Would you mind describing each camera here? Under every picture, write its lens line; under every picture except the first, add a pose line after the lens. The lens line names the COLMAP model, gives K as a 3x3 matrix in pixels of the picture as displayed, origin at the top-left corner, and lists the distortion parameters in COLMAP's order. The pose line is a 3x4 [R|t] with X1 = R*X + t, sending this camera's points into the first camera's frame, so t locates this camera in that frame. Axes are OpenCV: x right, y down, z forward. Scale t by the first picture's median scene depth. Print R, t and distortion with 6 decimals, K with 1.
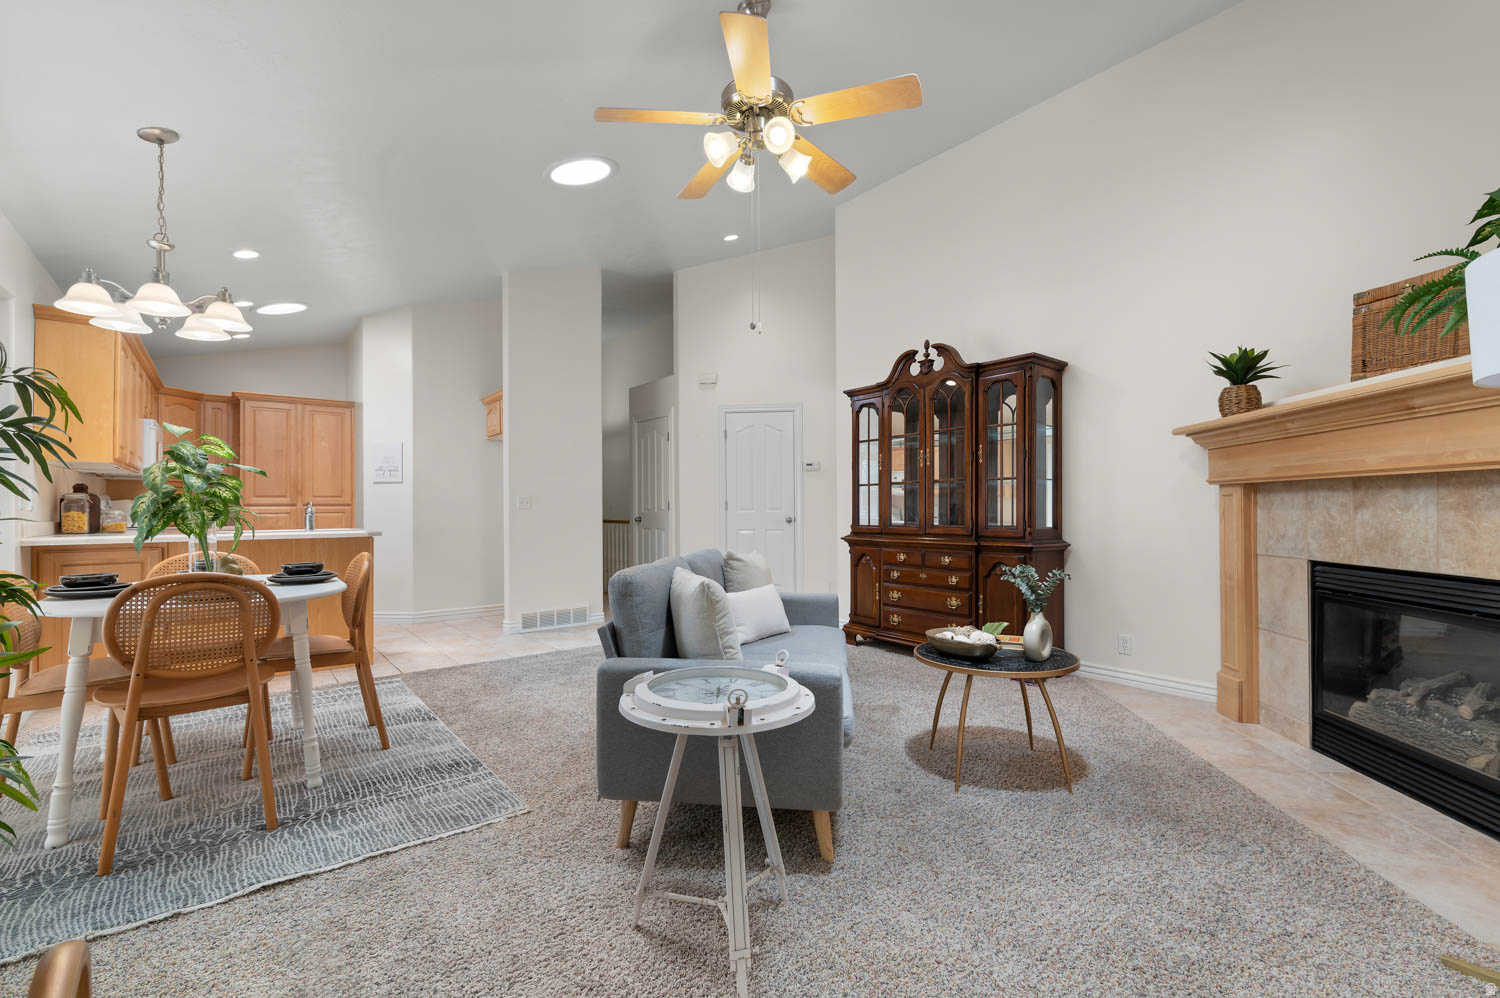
lens RADIAL K [[660.9, 0, 758.5], [0, 660.9, 511.3], [0, 0, 1]] dist [0.002817, 0.000557]
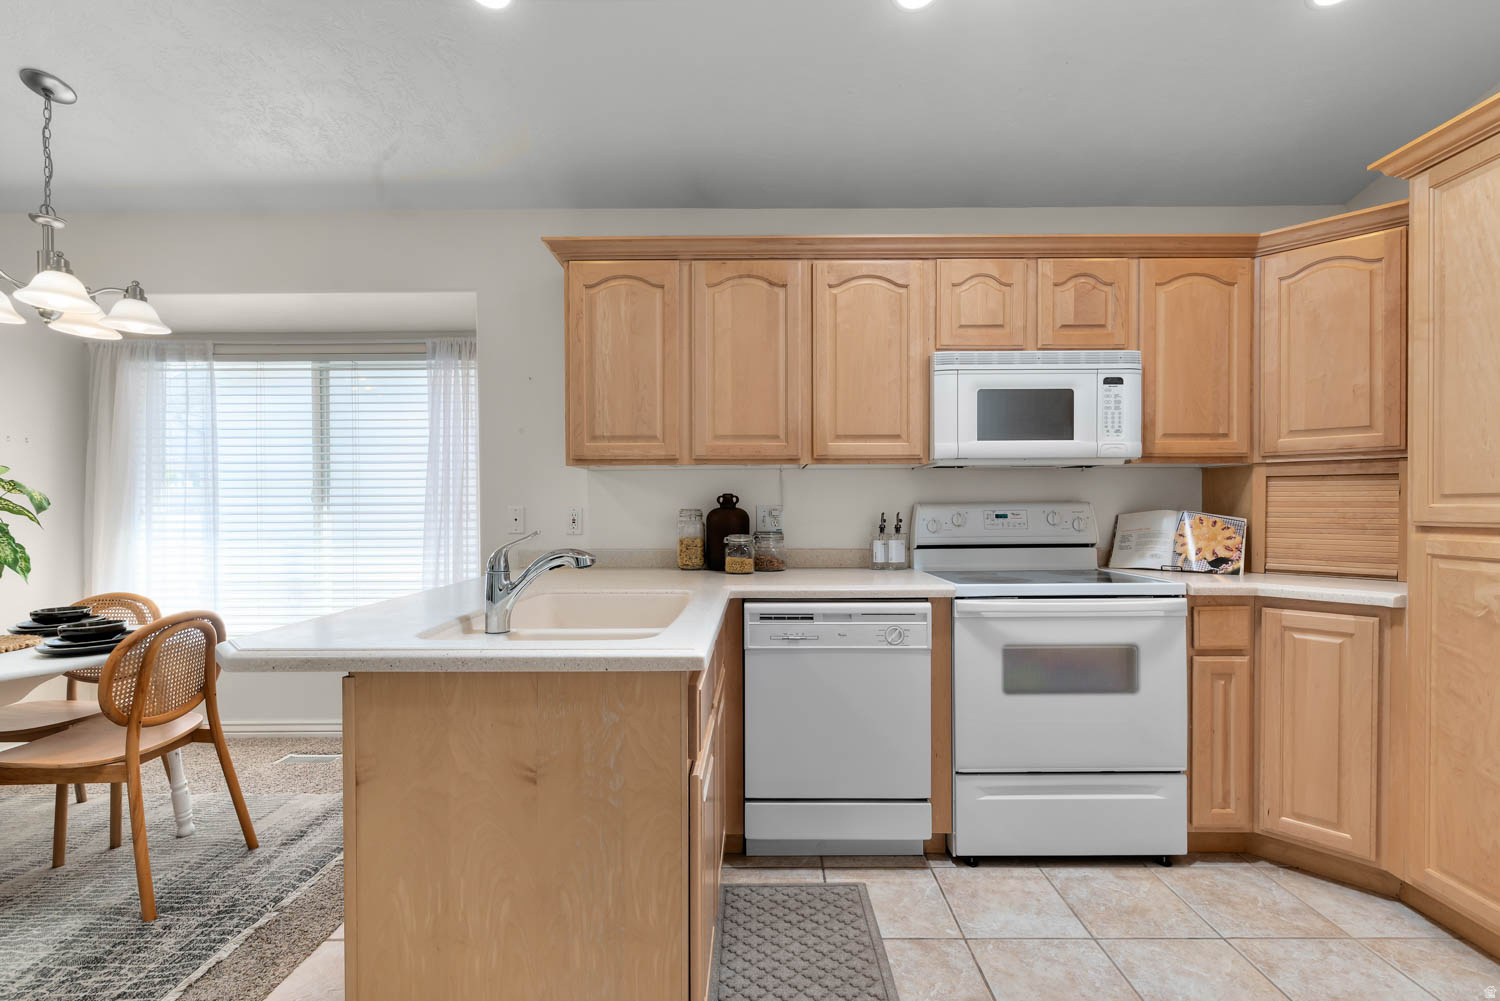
lens RADIAL K [[660.9, 0, 758.5], [0, 660.9, 512.8], [0, 0, 1]] dist [0.002817, 0.000557]
pose [[-0.624205, 0.014637, -0.781123, -0.736146], [0.006645, 0.999888, 0.013427, -0.044530], [0.781232, 0.003191, -0.624233, 1.976871]]
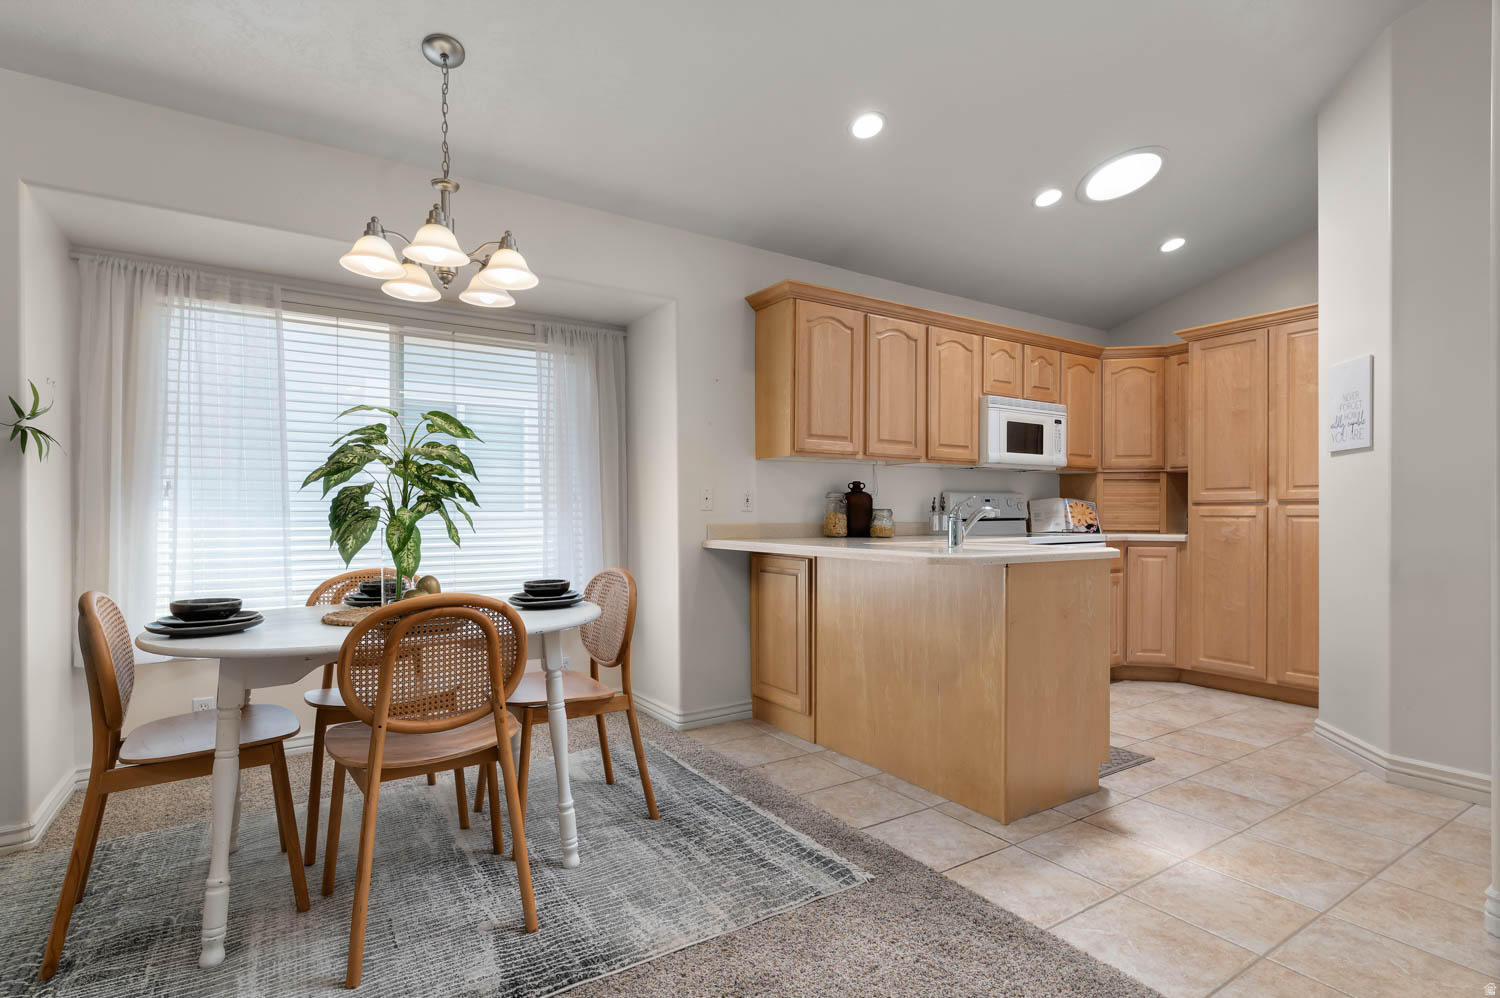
lens RADIAL K [[732.6, 0, 761.9], [0, 732.6, 517.5], [0, 0, 1]] dist [0.003606, -0.000152]
pose [[-0.085095, 0.011594, -0.996305, -0.044142], [-0.000732, 0.999931, 0.011698, -0.007080], [0.996373, 0.001725, -0.085080, 1.324272]]
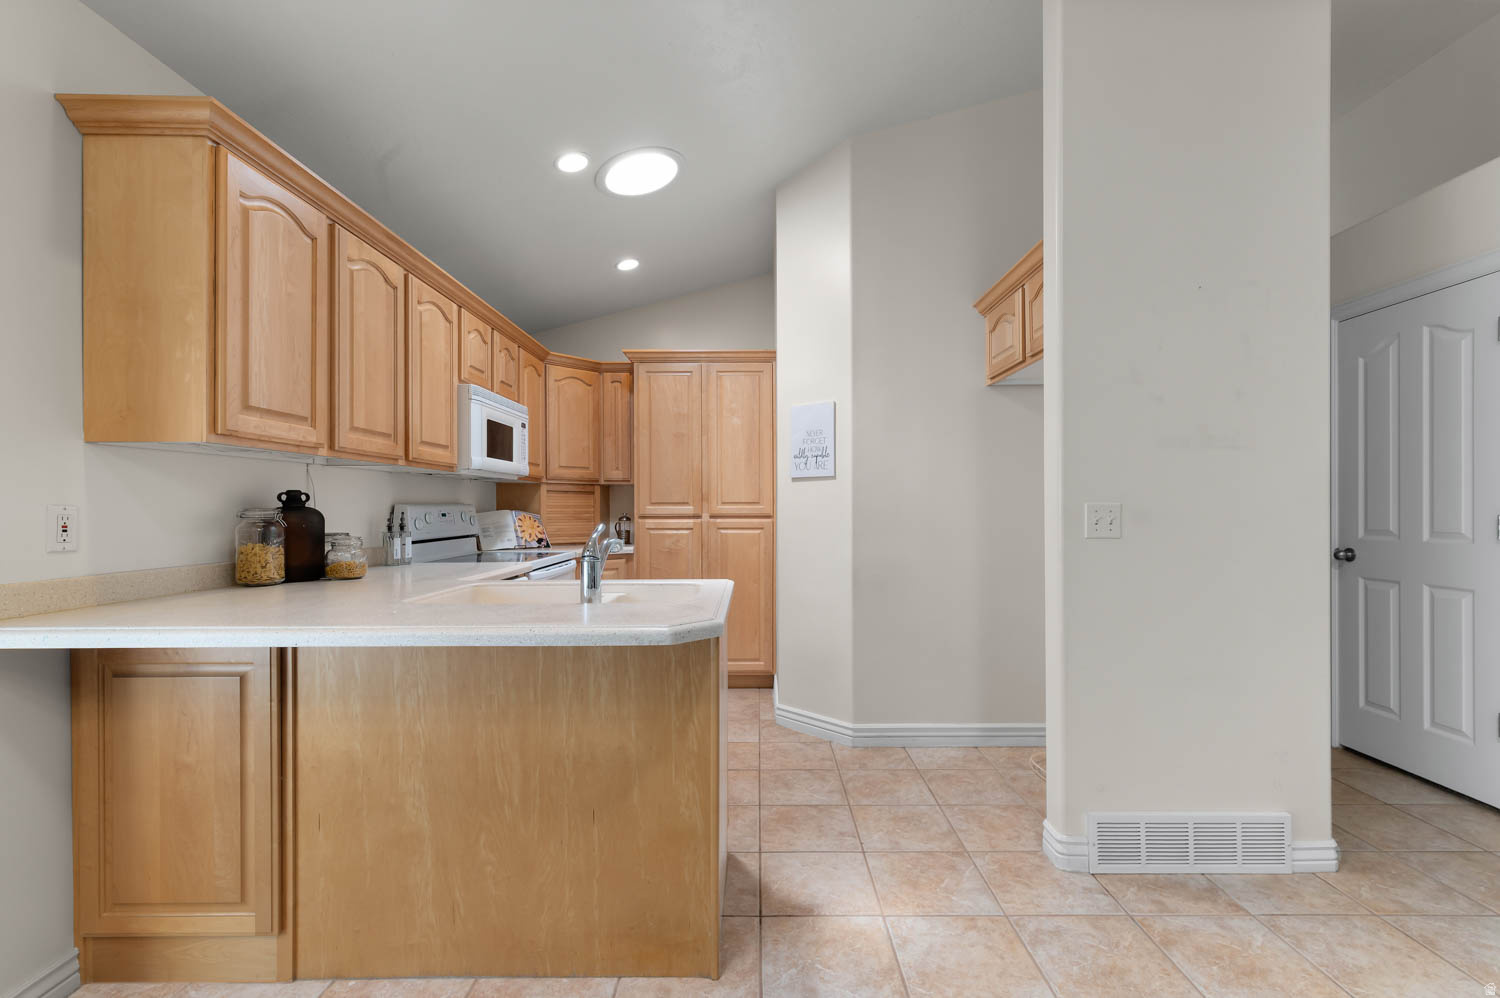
lens RADIAL K [[660.9, 0, 758.5], [0, 660.9, 511.3], [0, 0, 1]] dist [0.002817, 0.000557]
pose [[0.783912, 0.007026, -0.620832, -0.526772], [-0.002822, 0.999966, 0.007753, -0.041959], [0.620866, -0.004326, 0.783905, 1.120220]]
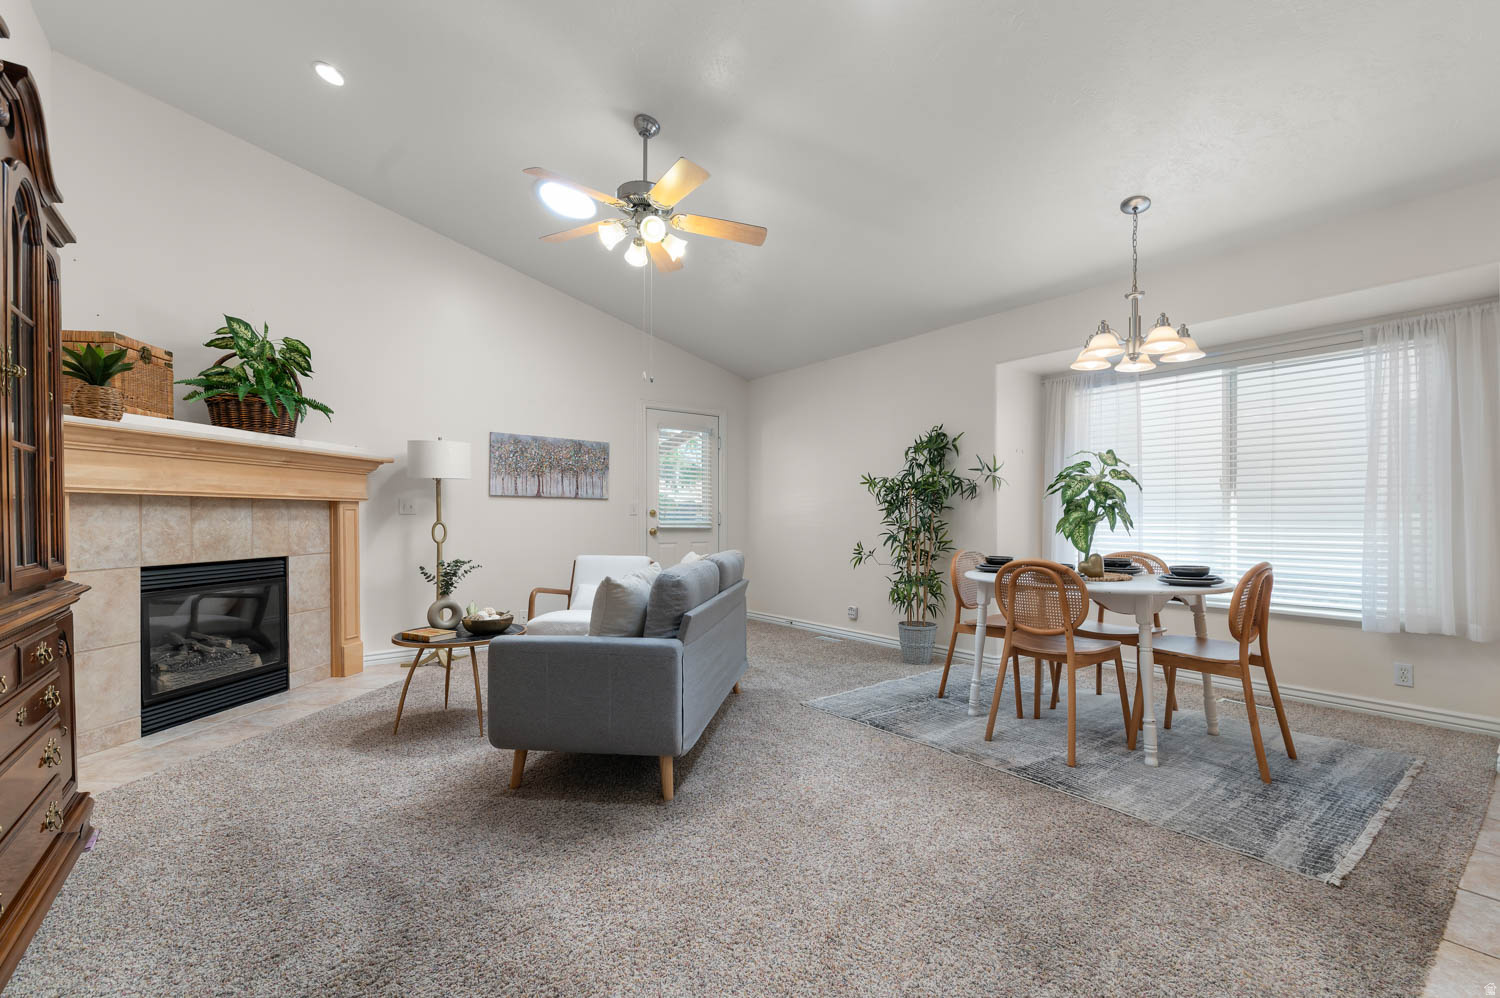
lens RADIAL K [[643.6, 0, 755.1], [0, 643.6, 518.5], [0, 0, 1]] dist [-0.002924, -0.000166]
pose [[-0.999924, 0.007056, 0.010131, -0.207125], [0.007134, 0.999945, 0.007623, -0.008207], [-0.010076, 0.007695, -0.999920, 1.972109]]
